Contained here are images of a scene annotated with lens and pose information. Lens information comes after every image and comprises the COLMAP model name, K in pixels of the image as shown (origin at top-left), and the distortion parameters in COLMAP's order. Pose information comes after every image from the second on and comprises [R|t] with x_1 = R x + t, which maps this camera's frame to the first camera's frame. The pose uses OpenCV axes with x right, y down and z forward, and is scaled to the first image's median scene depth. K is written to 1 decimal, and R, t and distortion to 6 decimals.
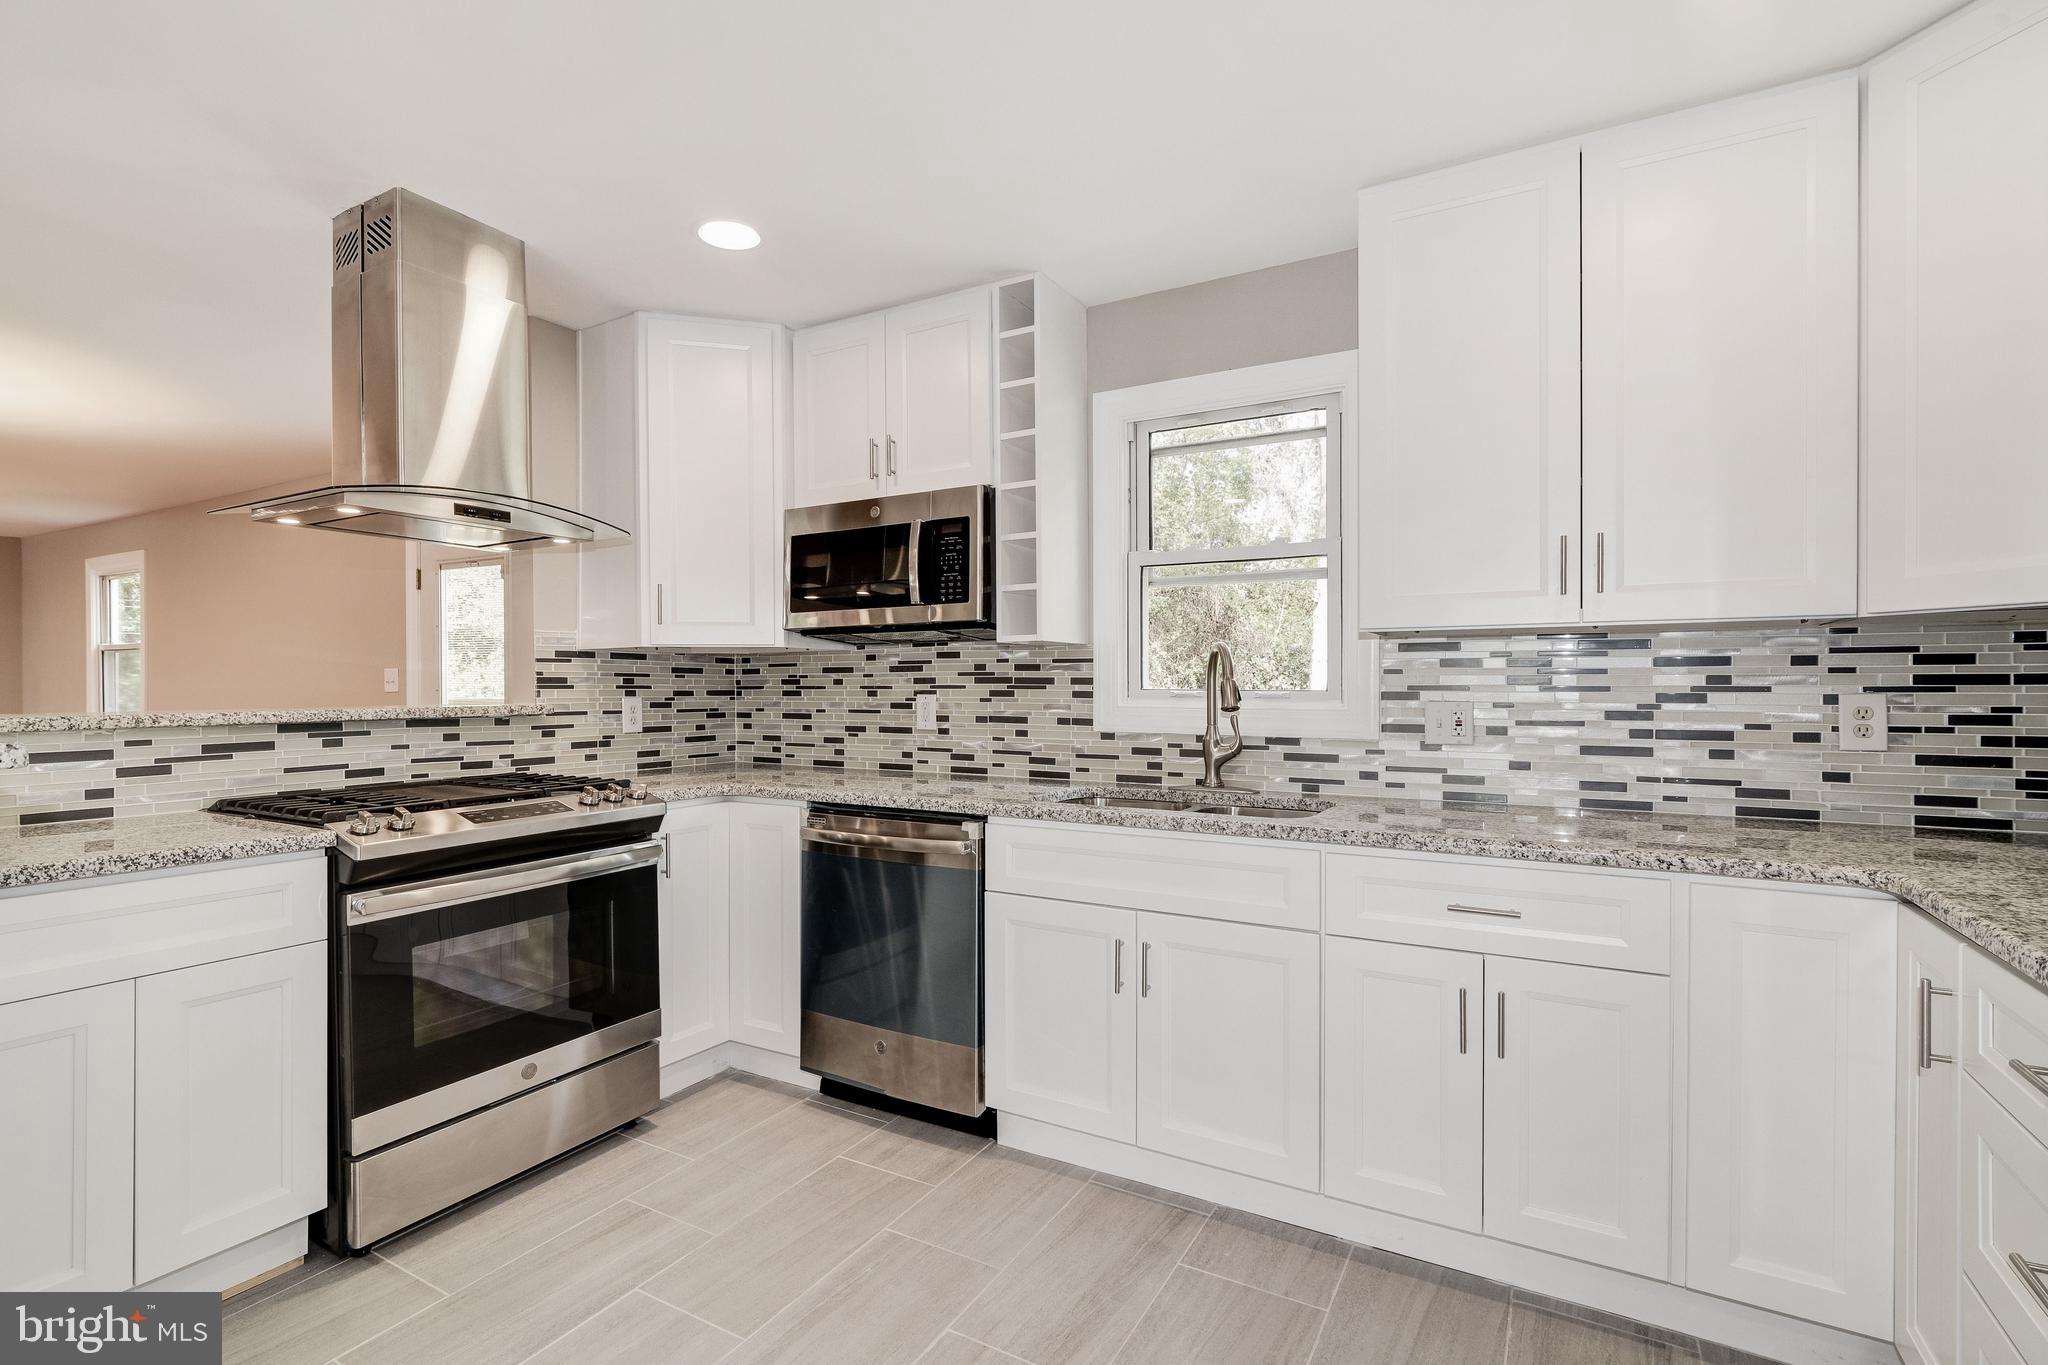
lens RADIAL K [[962.2, 0, 986.5], [0, 962.2, 689.5], [0, 0, 1]] dist [-0.000106, 0.000013]
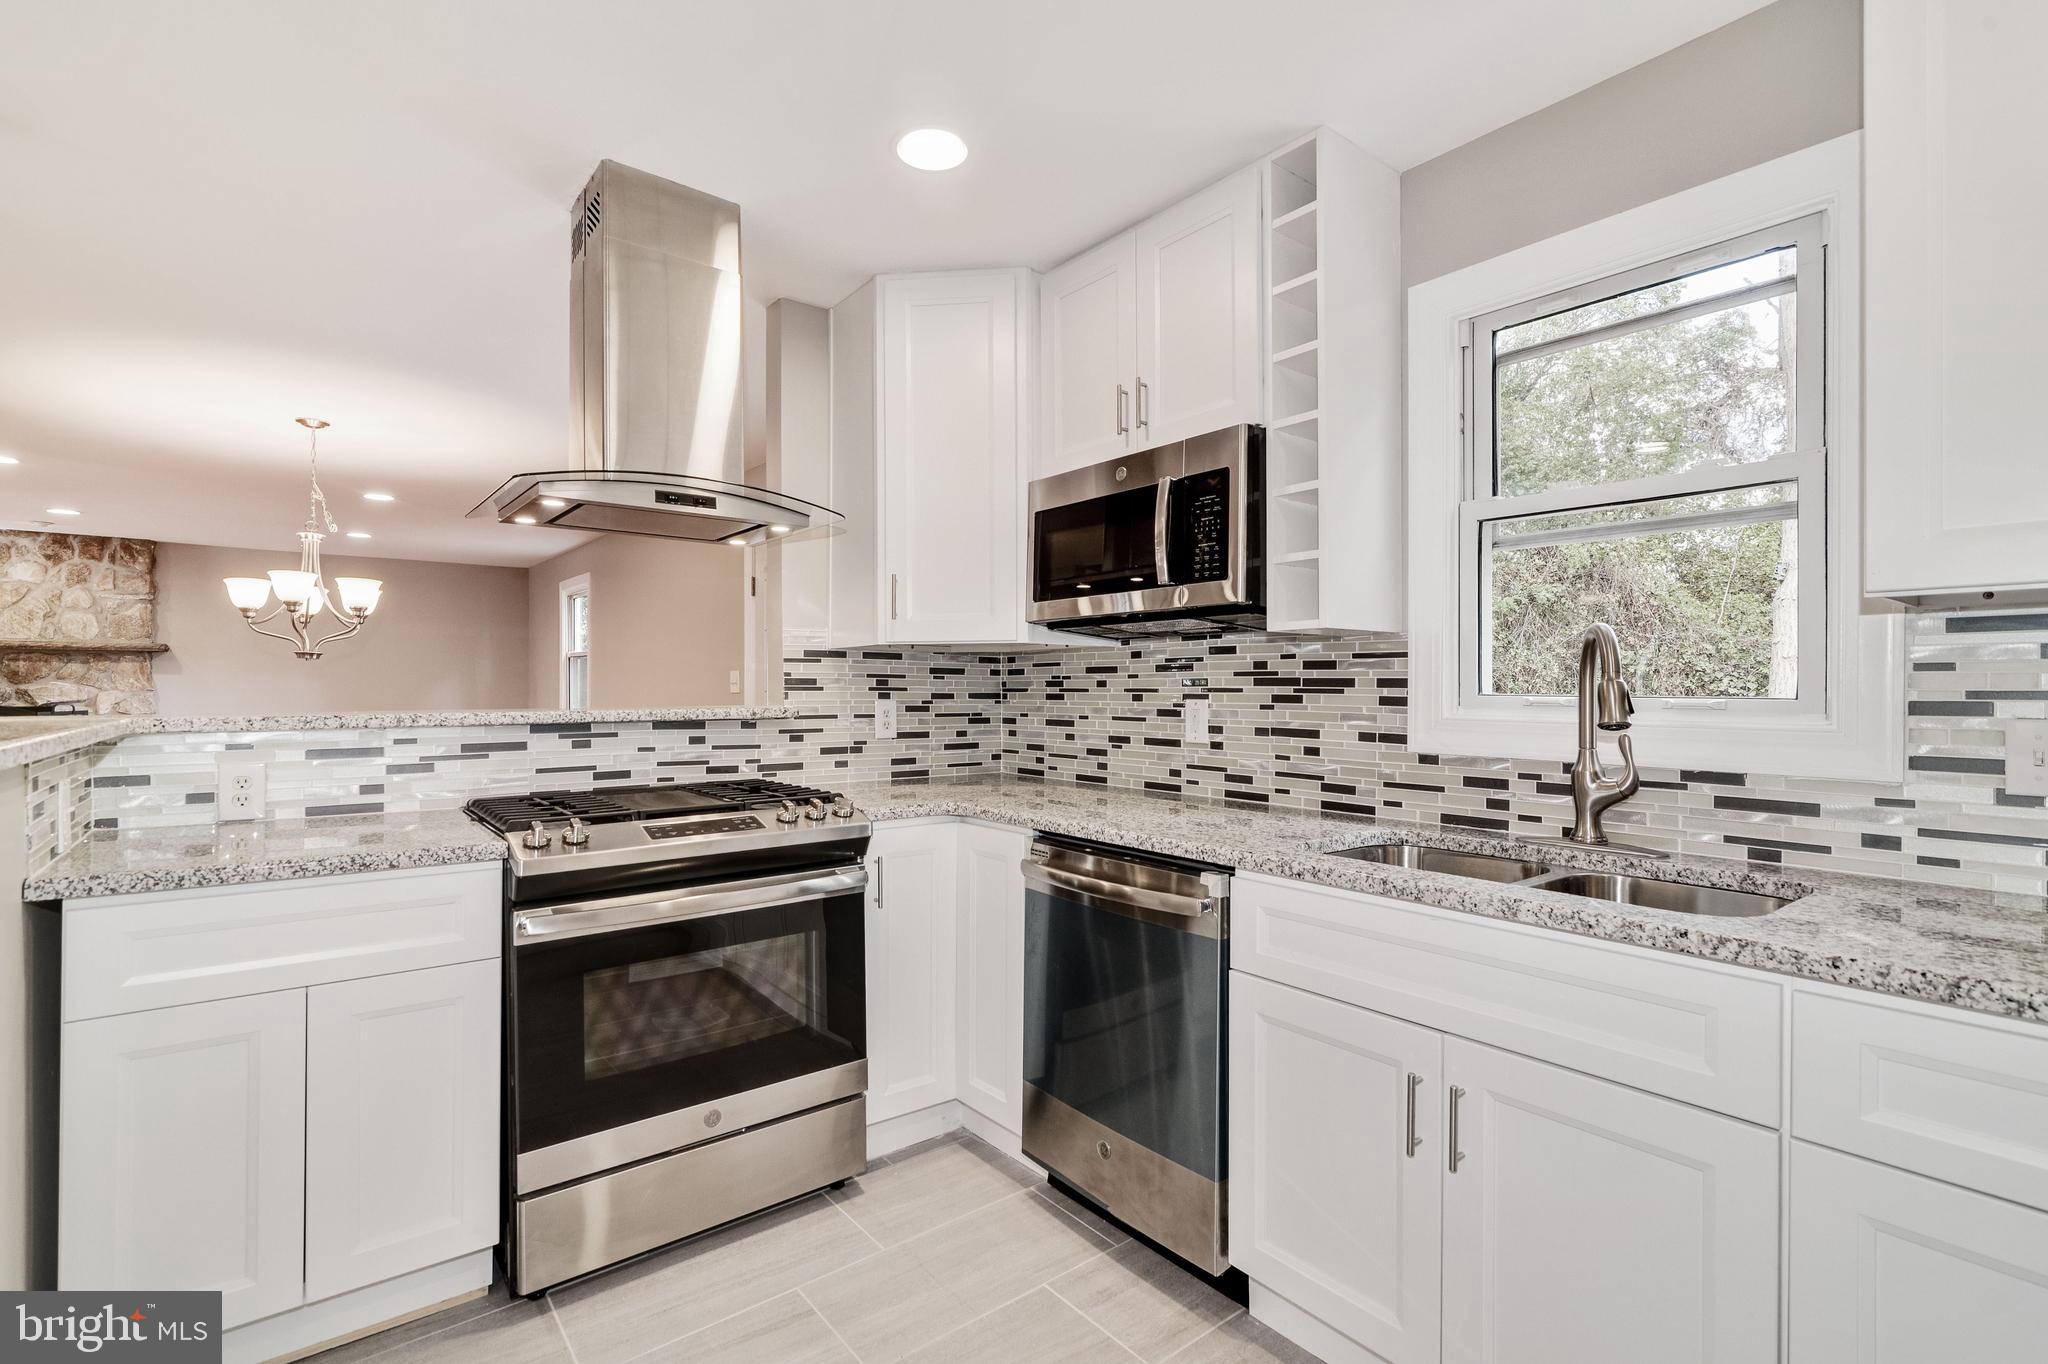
lens RADIAL K [[944.4, 0, 1031.8], [0, 944.4, 688.9], [0, 0, 1]] dist [-0.001876, 0.000006]
pose [[0.942220, 0.003393, -0.334979, 0.080989], [-0.004562, 0.999986, -0.002704, -0.001038], [0.334965, 0.004076, 0.942222, 0.228514]]
